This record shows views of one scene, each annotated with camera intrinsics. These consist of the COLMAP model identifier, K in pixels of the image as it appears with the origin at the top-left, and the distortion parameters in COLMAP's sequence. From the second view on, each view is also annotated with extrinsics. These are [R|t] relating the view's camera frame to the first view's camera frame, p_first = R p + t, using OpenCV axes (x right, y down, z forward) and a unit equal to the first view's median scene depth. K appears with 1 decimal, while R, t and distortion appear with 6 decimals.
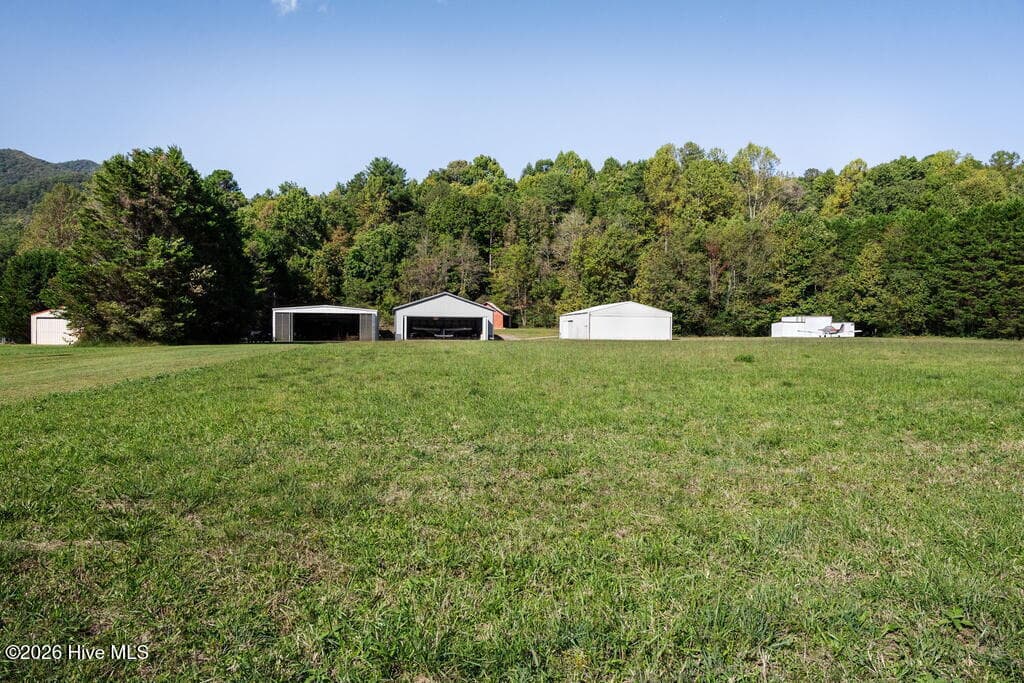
lens RADIAL K [[682.8, 0, 512.0], [0, 682.8, 341.5], [0, 0, 1]] dist [0.001167, -0.000499]
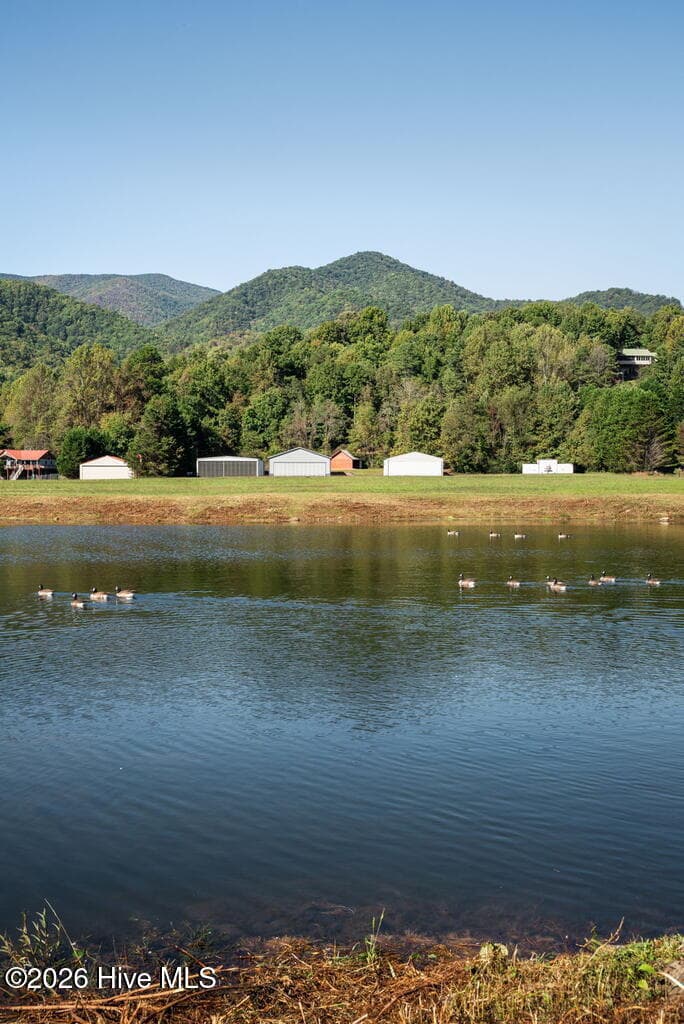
lens RADIAL K [[1338.5, 0, 342.0], [0, 1338.5, 512.0], [0, 0, 1]] dist [-0.009879, -0.001100]
pose [[0.982465, -0.000794, -0.186443, 0.449325], [0.003924, 0.999858, 0.016419, 0.022257], [0.186404, -0.016862, 0.982329, -1.587874]]
